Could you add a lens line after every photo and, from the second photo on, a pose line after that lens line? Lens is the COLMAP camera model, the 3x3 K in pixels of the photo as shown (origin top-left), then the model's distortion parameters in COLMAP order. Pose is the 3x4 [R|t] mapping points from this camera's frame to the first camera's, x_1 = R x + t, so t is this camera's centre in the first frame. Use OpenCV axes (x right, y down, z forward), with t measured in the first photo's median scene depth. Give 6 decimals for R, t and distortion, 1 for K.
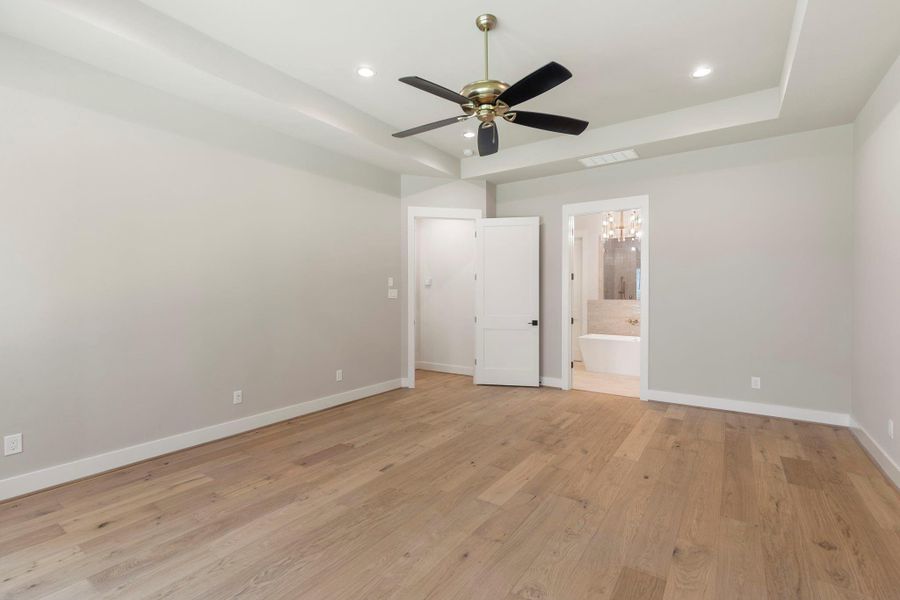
lens RADIAL K [[410.7, 0, 447.6], [0, 410.7, 297.1], [0, 0, 1]] dist [0.009647, 0.000568]
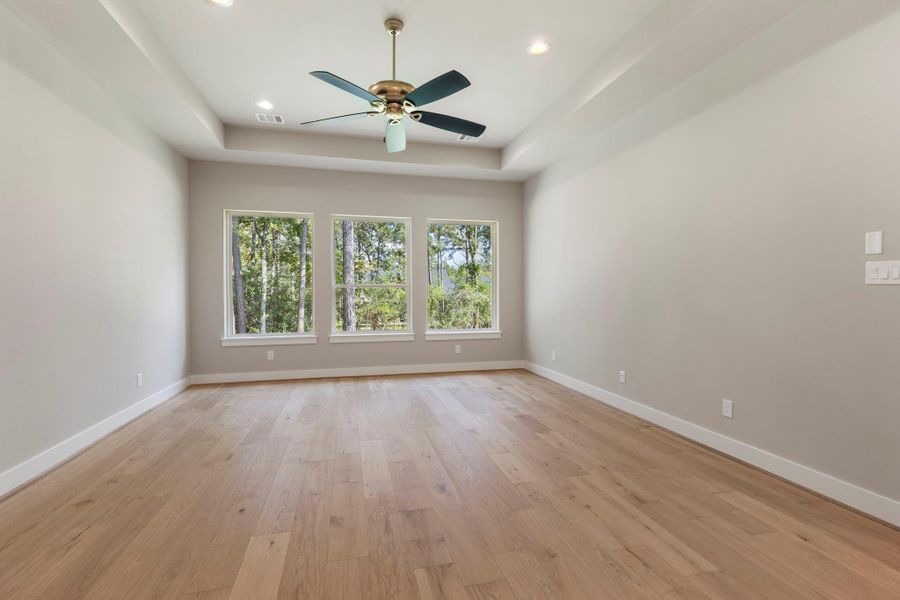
lens RADIAL K [[410.7, 0, 452.7], [0, 410.7, 298.5], [0, 0, 1]] dist [0.009647, 0.000568]
pose [[-0.651460, 0.013035, -0.758571, 0.675086], [-0.003009, 0.999800, 0.019764, 0.016237], [0.758677, 0.015158, -0.651291, 1.506656]]
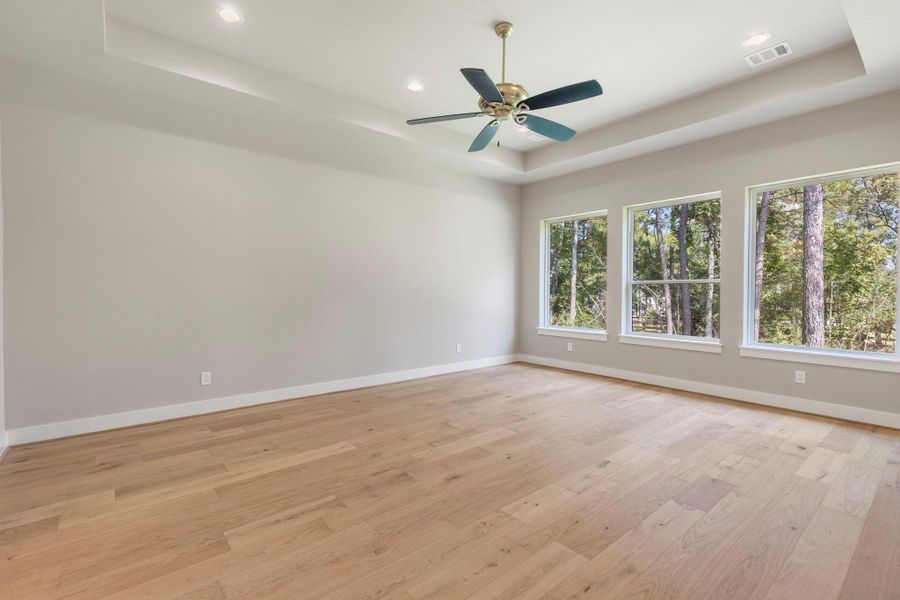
lens RADIAL K [[410.7, 0, 448.7], [0, 410.7, 299.3], [0, 0, 1]] dist [0.009647, 0.000568]
pose [[-0.964494, -0.006476, 0.264026, -0.046987], [0.001470, 0.999552, 0.029887, 0.015139], [-0.264101, 0.029214, -0.964052, 1.747838]]
